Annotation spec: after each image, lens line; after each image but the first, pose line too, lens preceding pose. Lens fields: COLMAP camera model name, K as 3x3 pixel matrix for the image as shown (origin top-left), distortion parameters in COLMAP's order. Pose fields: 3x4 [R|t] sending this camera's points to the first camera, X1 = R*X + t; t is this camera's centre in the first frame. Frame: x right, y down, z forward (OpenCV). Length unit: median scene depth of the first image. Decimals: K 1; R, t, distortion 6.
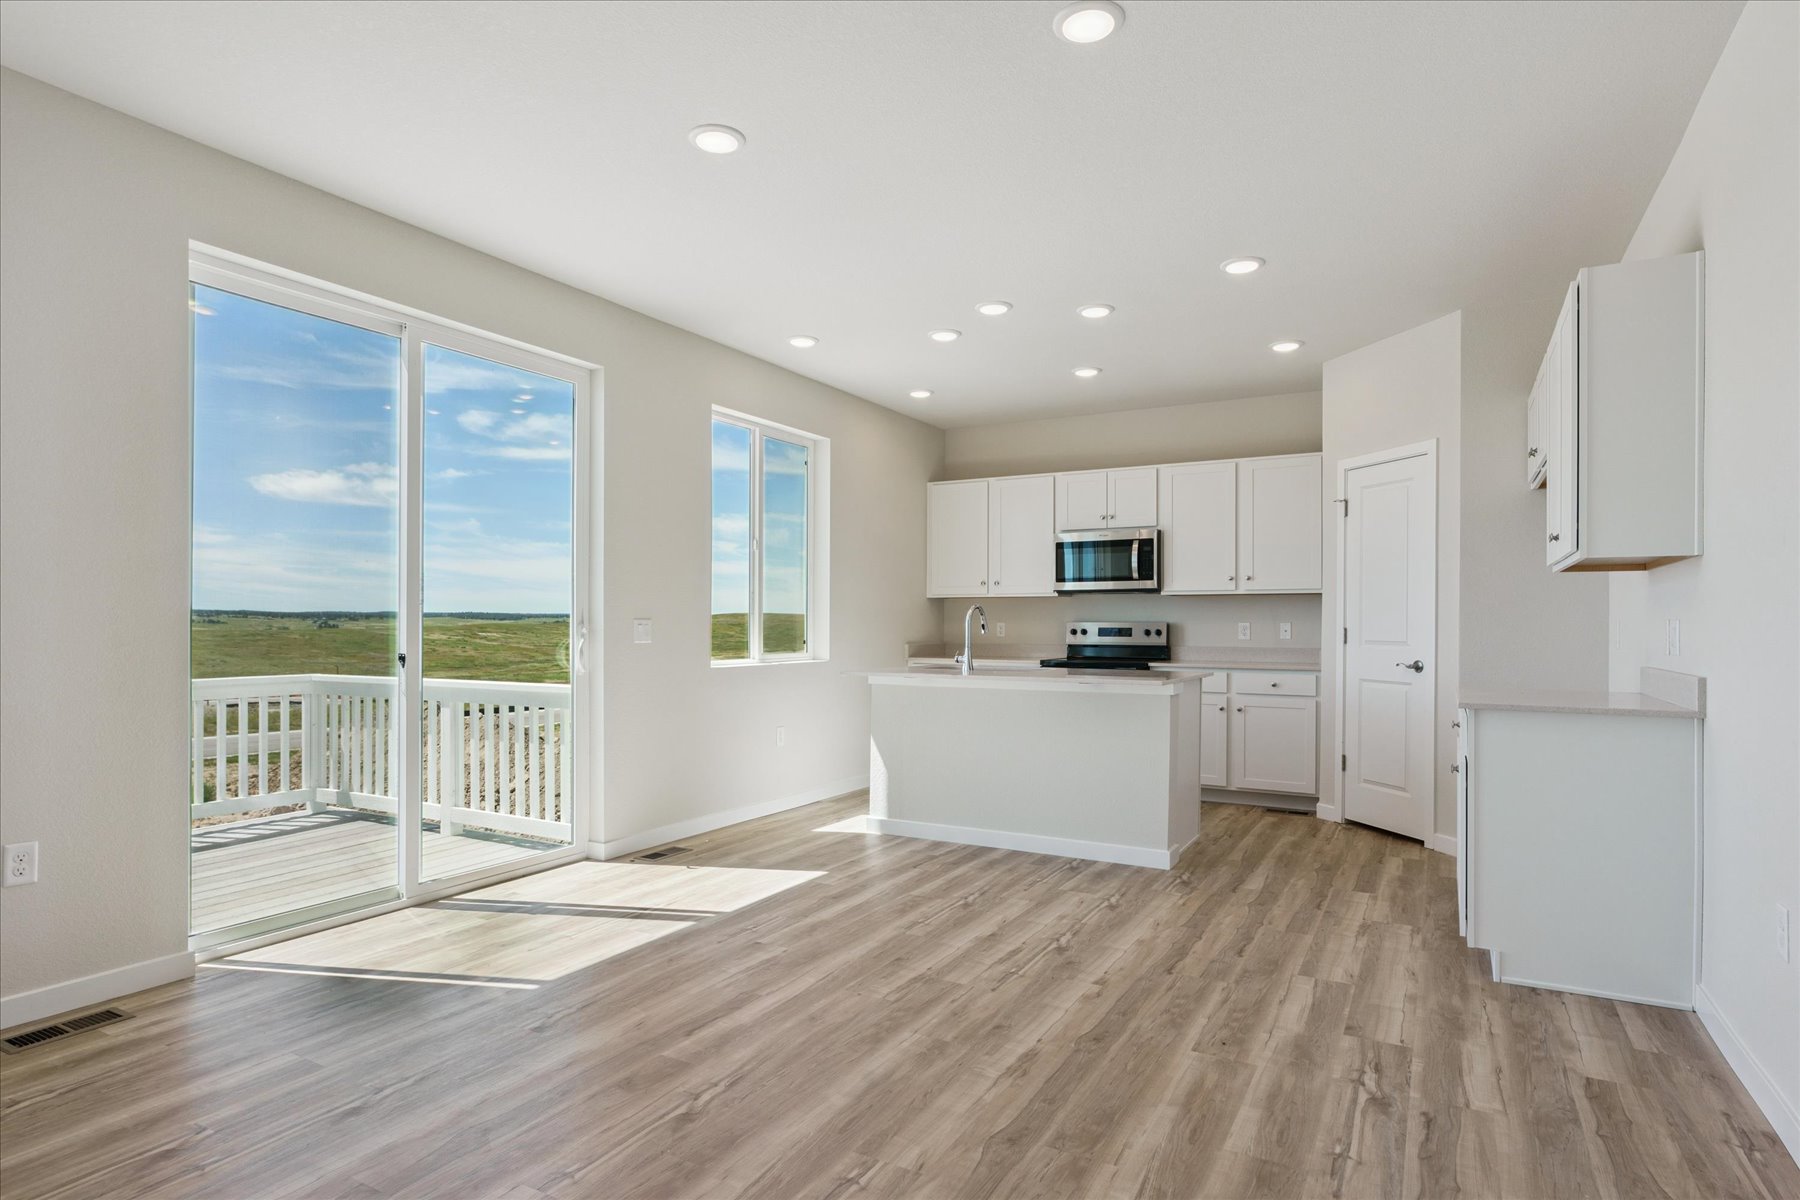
lens RADIAL K [[969.1, 0, 916.4], [0, 969.1, 617.9], [0, 0, 1]] dist [-0.000899, 0.000455]
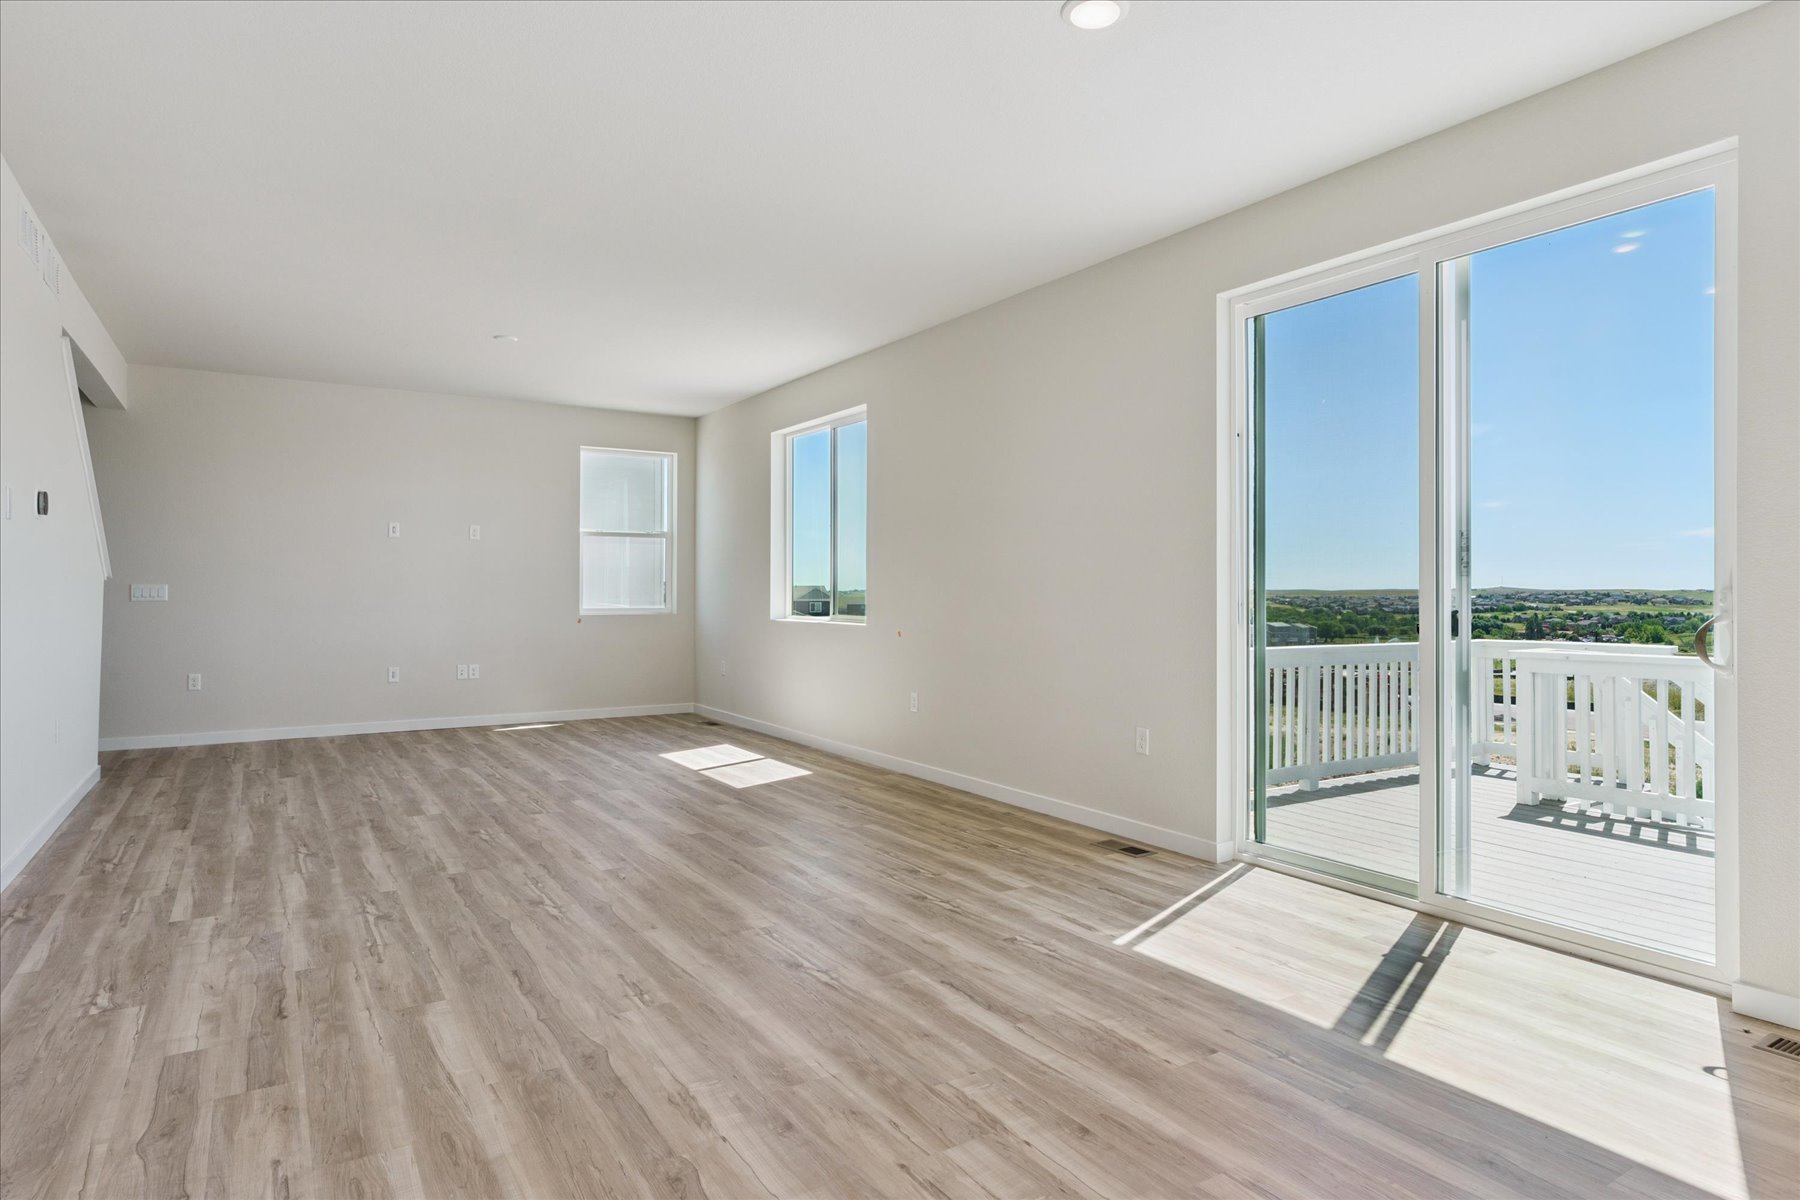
lens RADIAL K [[1042.9, 0, 892.5], [0, 1042.9, 592.1], [0, 0, 1]] dist [0.002389, -0.002232]
pose [[-0.505167, -0.004070, -0.863012, 0.332462], [0.002998, 0.999975, -0.006472, 0.009074], [0.863016, -0.005857, -0.505142, 0.668282]]
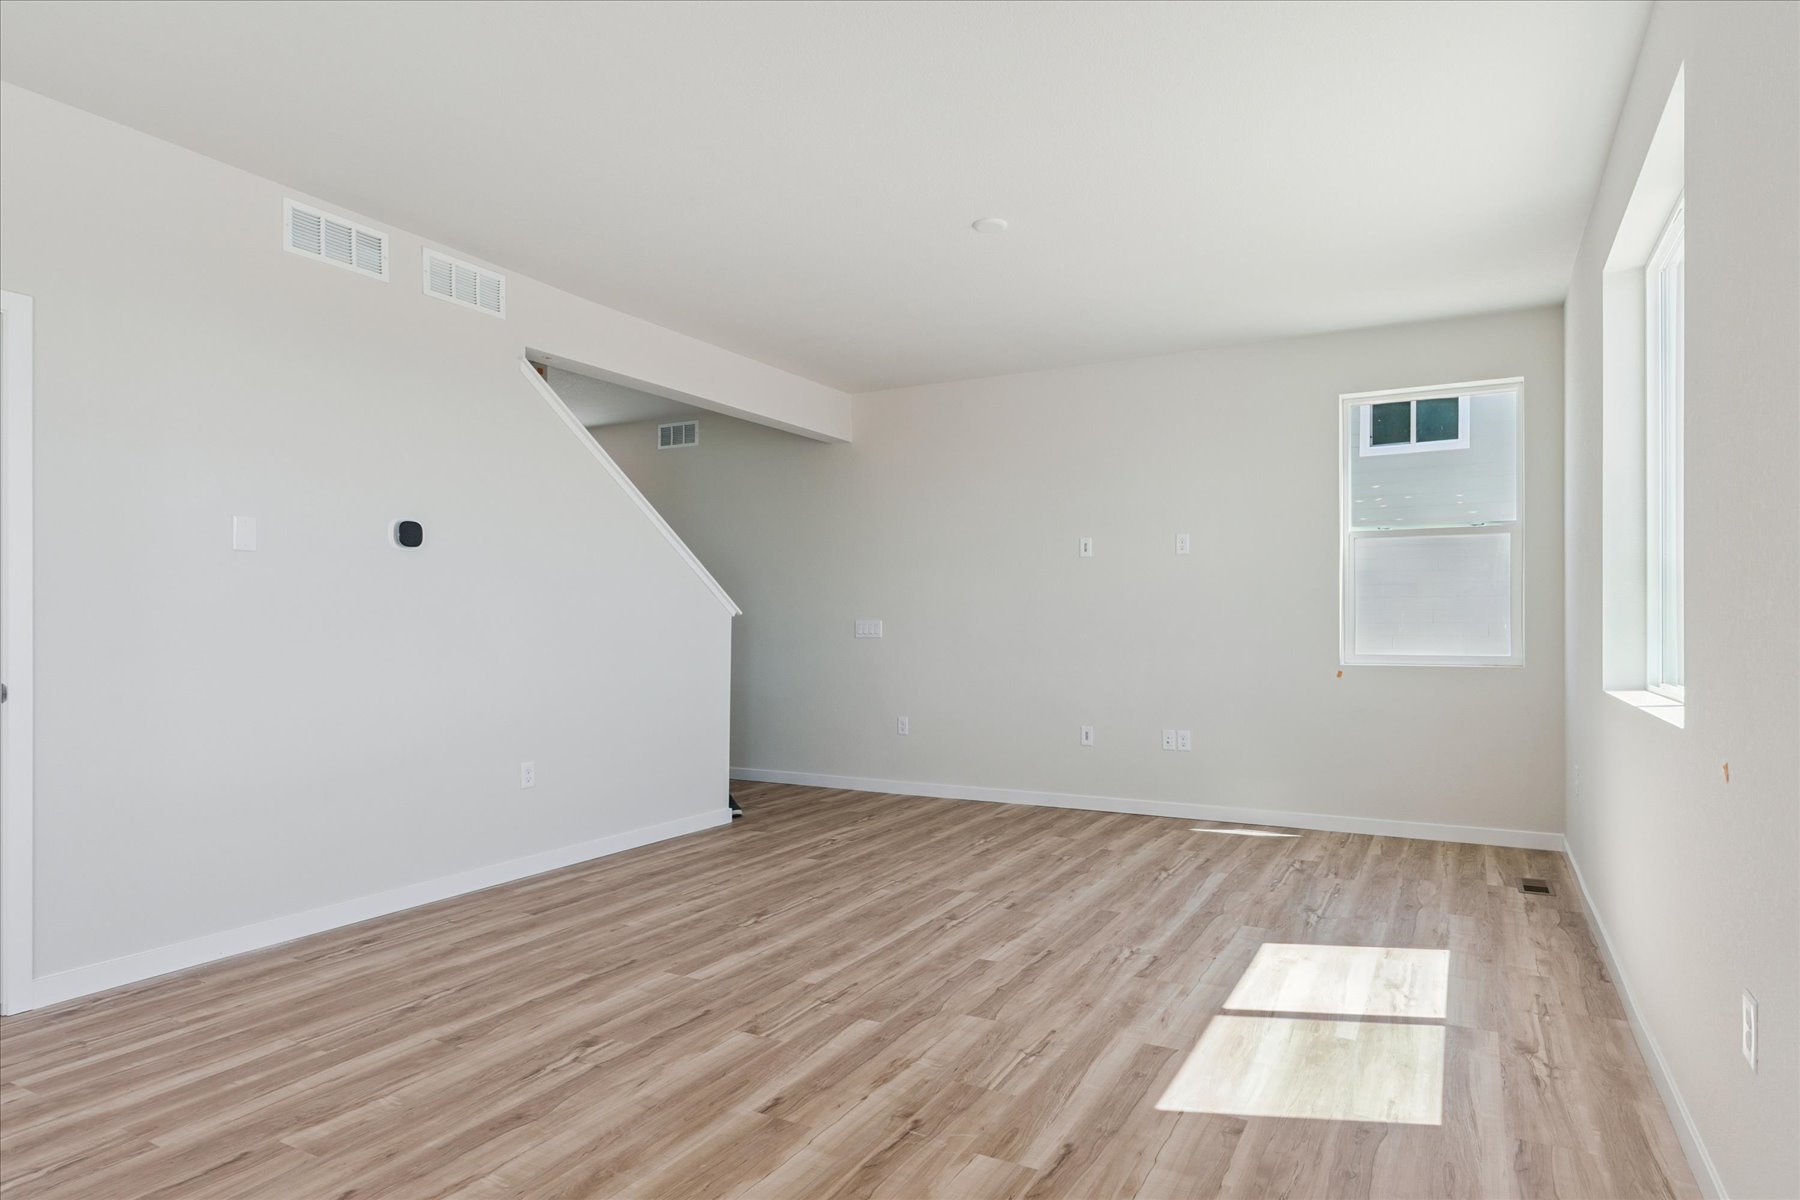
lens RADIAL K [[1010.4, 0, 907.8], [0, 1010.4, 601.9], [0, 0, 1]] dist [0.004525, 0.000131]
pose [[-0.999911, 0.001250, 0.013320, -0.345727], [0.000840, 0.999527, -0.030743, 0.003487], [-0.013352, -0.030729, -0.999439, 0.443335]]
